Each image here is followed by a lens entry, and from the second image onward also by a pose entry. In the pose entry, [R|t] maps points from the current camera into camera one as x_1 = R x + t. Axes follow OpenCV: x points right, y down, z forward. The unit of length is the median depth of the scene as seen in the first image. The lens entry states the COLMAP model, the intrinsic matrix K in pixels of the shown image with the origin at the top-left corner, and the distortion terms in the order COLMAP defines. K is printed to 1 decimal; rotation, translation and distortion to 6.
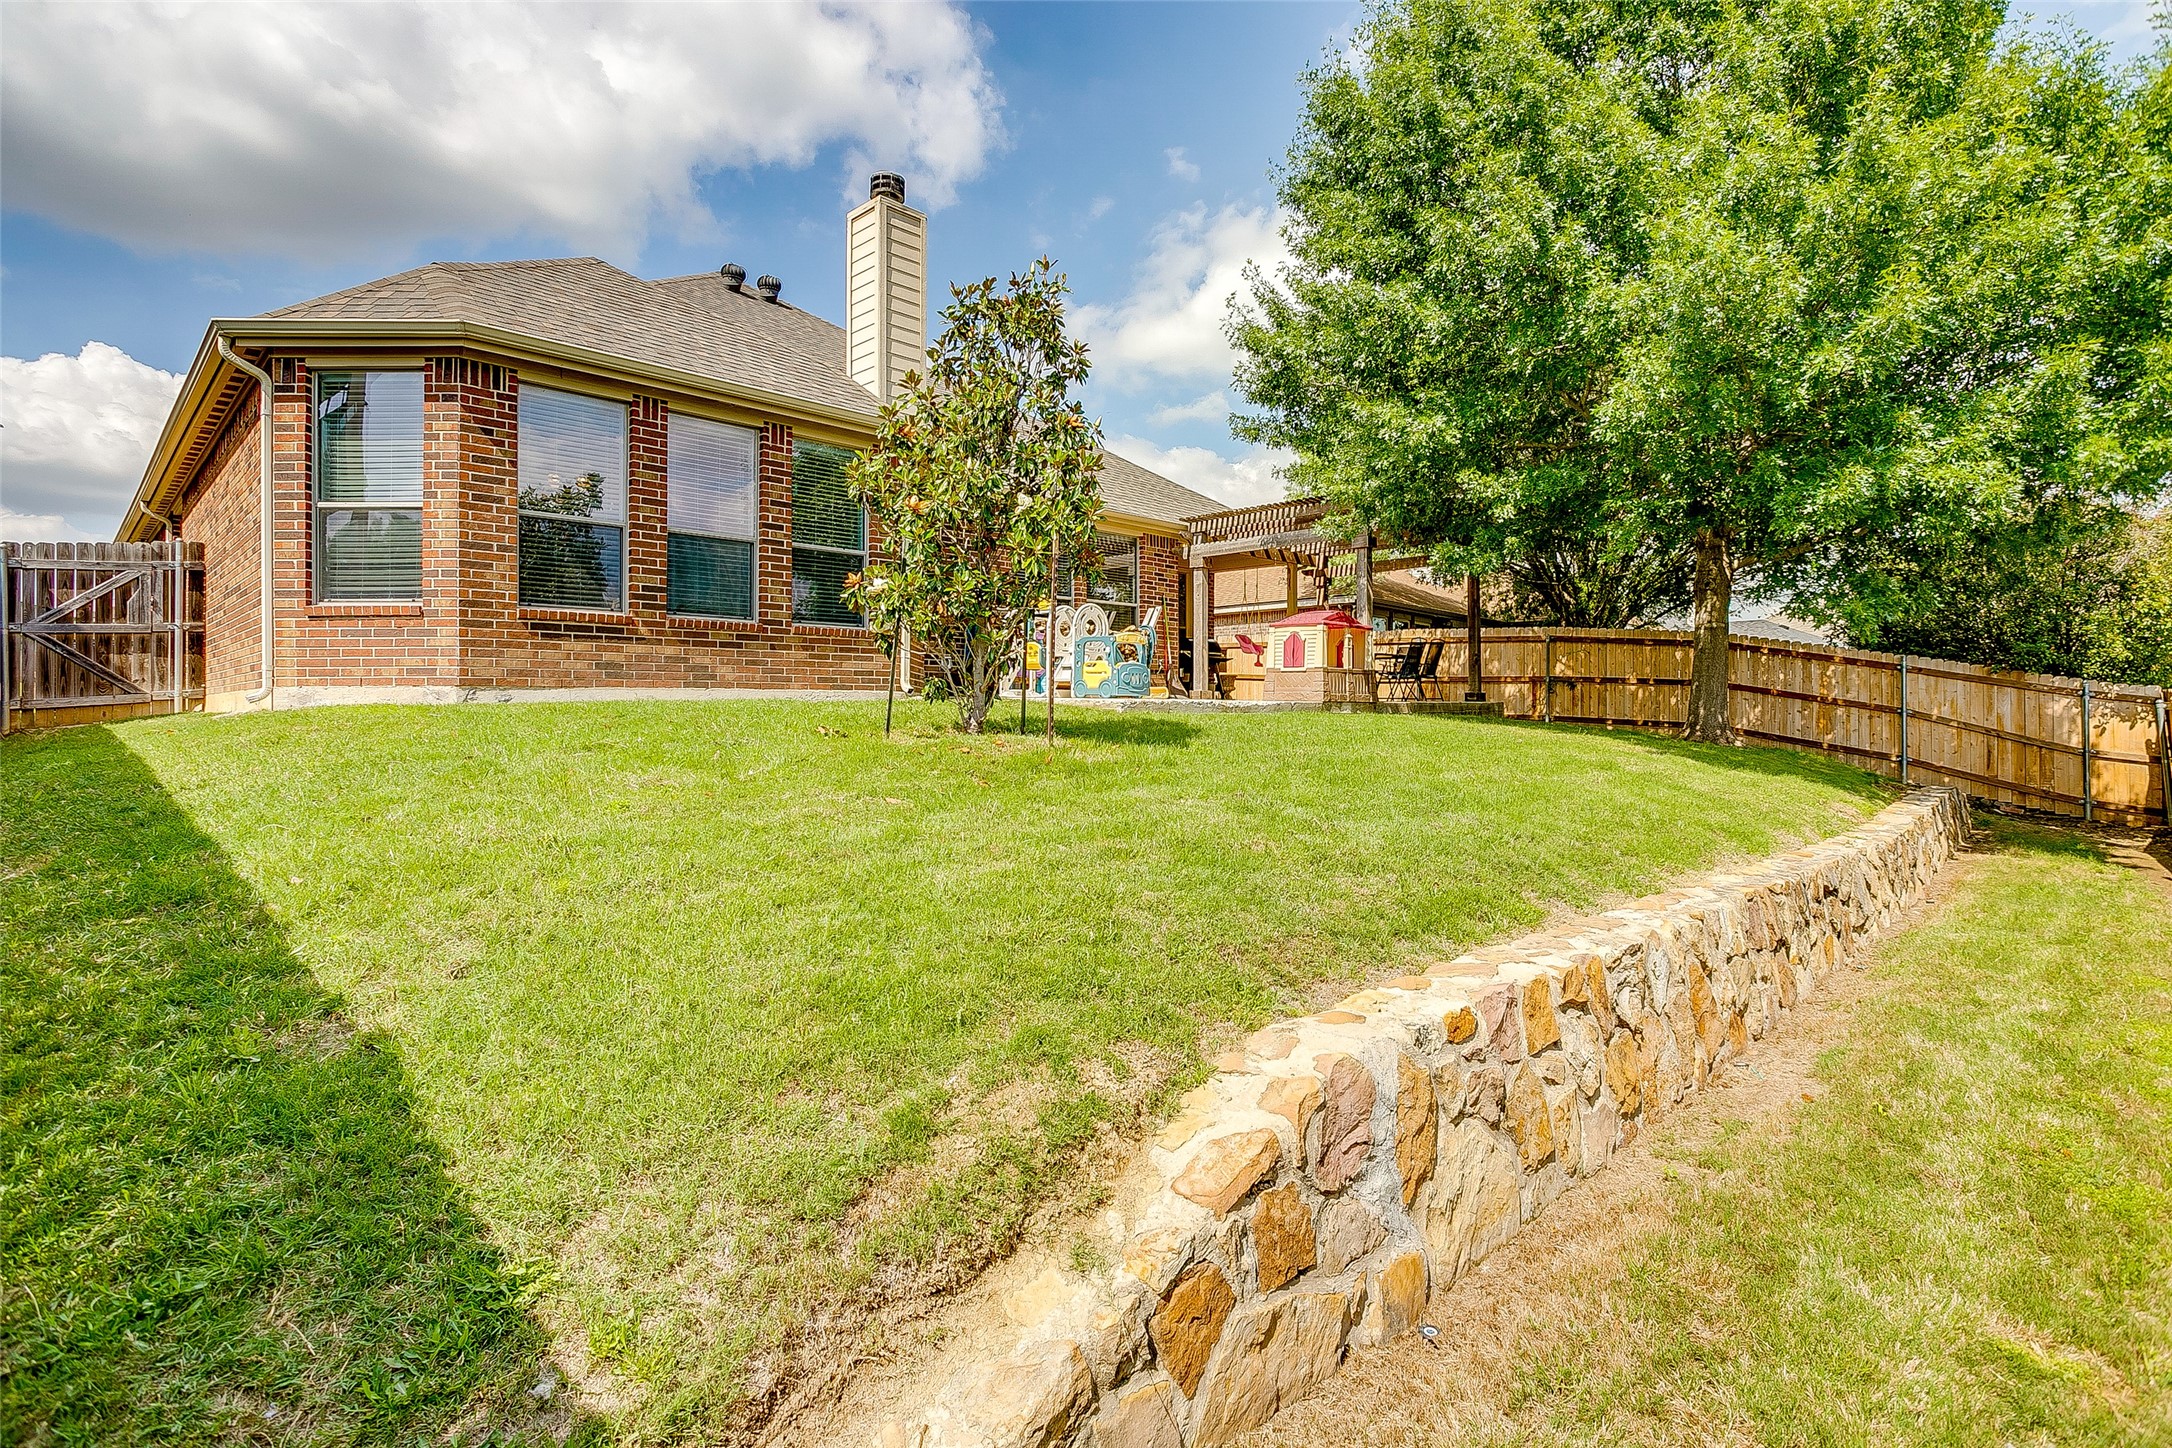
lens RADIAL K [[1076.1, 0, 1091.1], [0, 1076.1, 711.5], [0, 0, 1]] dist [-0.056826, 0.032967]
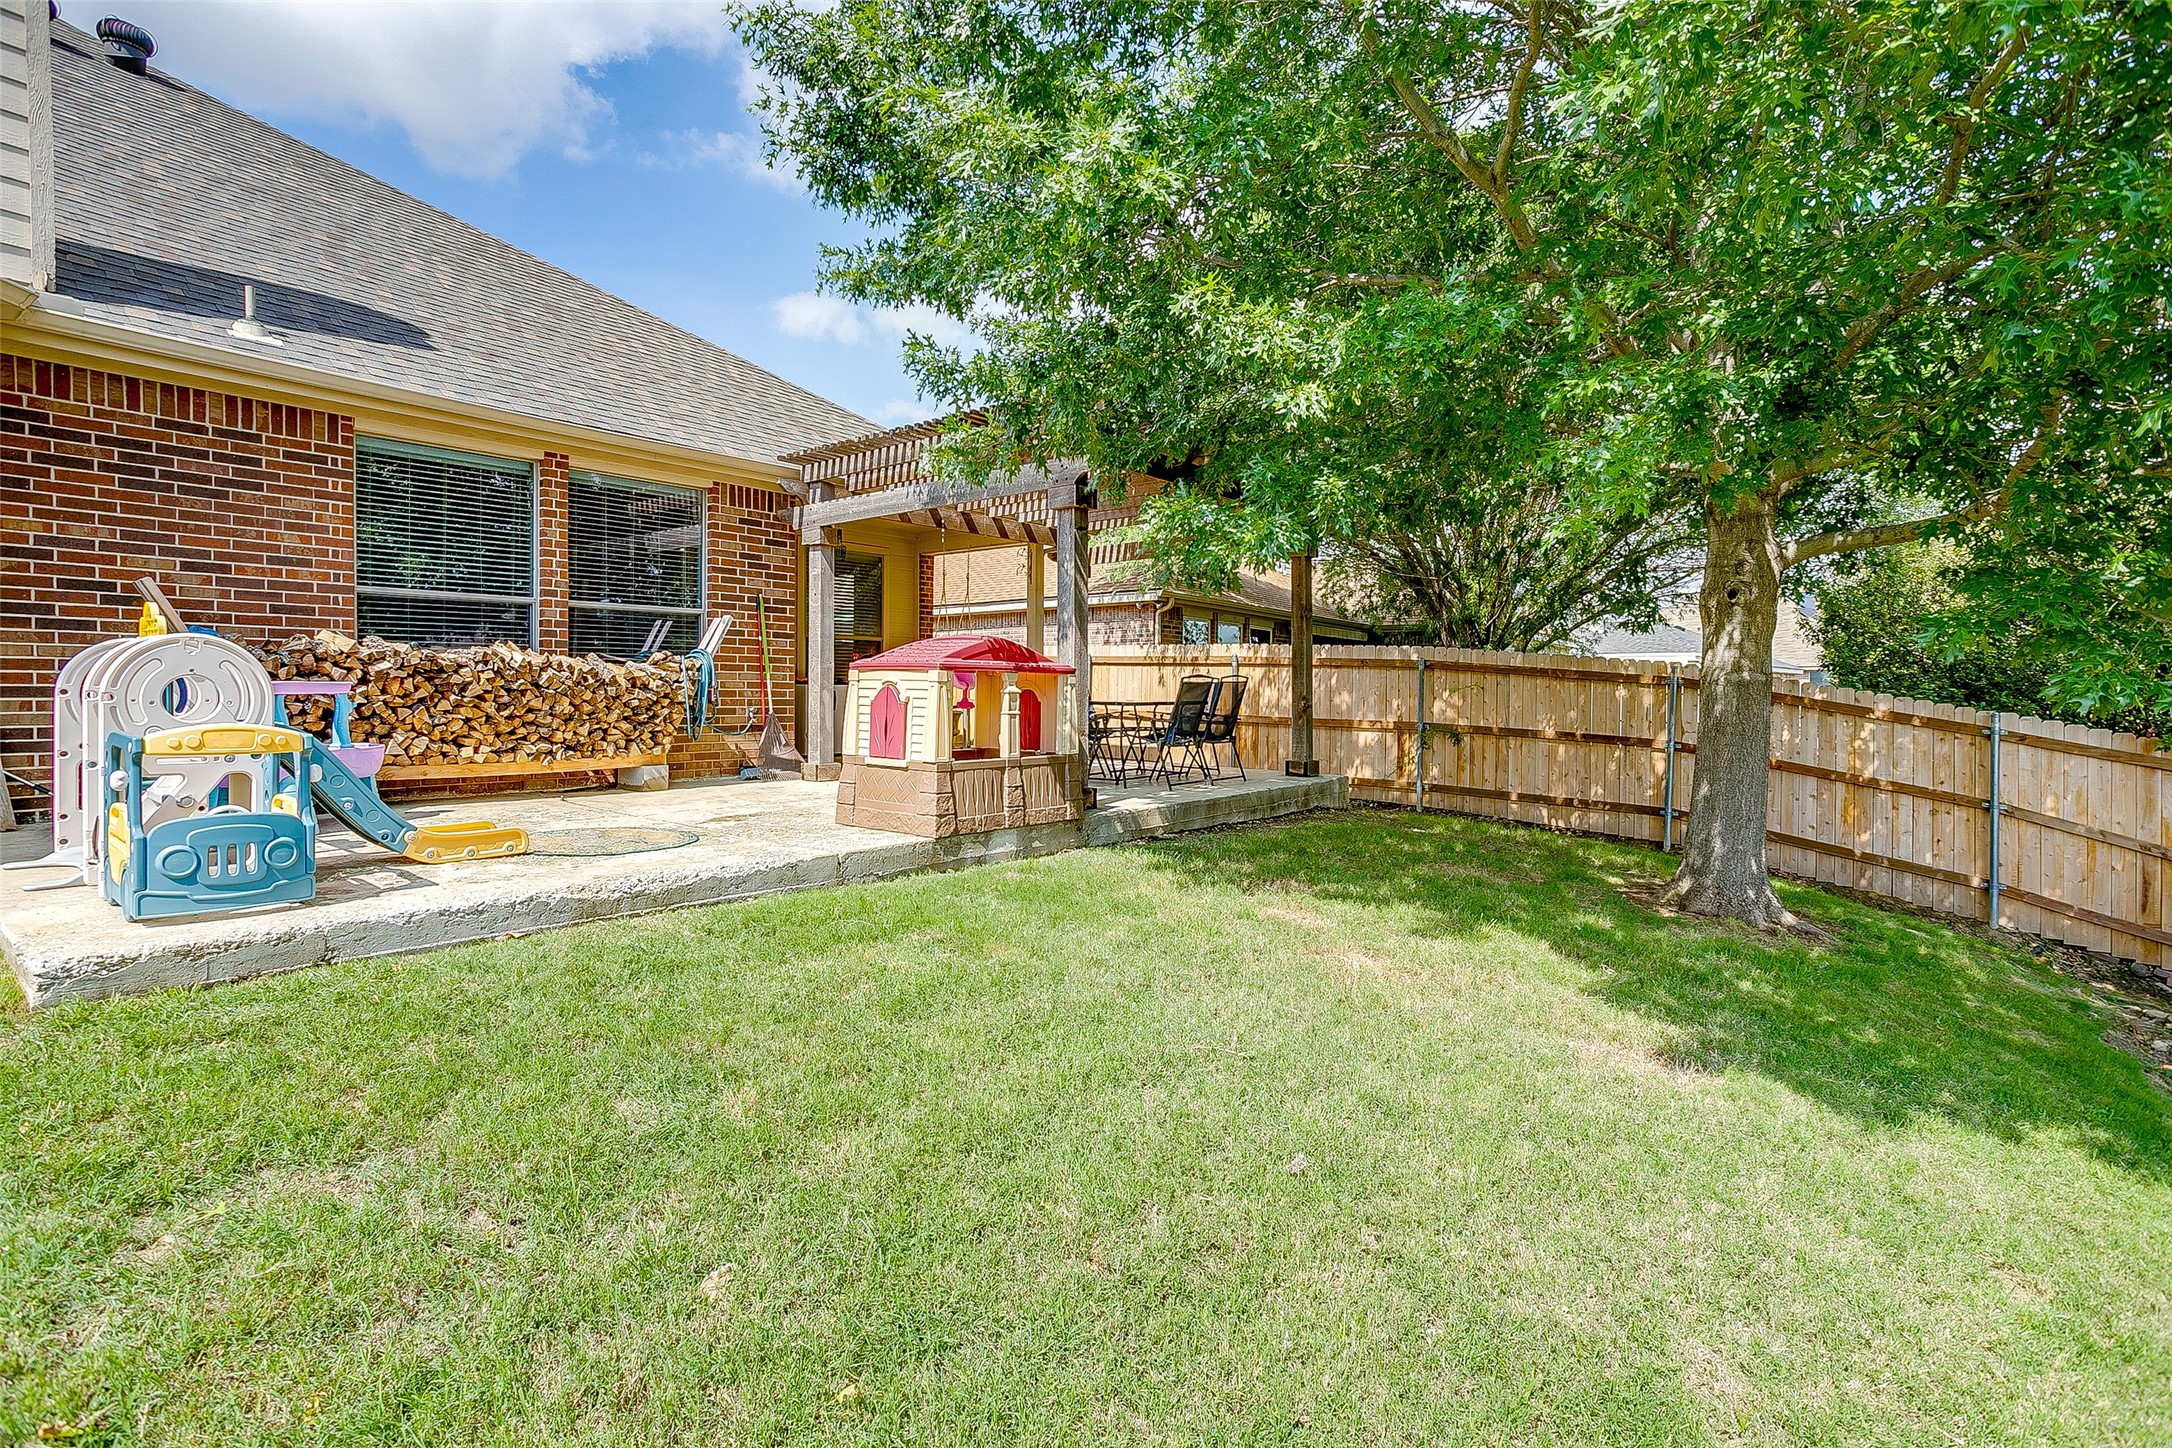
lens RADIAL K [[1076.1, 0, 1091.1], [0, 1076.1, 711.5], [0, 0, 1]] dist [-0.056826, 0.032967]
pose [[0.994878, 0.004148, 0.100996, 0.190396], [-0.005717, 0.999867, 0.015255, -0.057129], [-0.100919, -0.015754, 0.994770, 0.434544]]
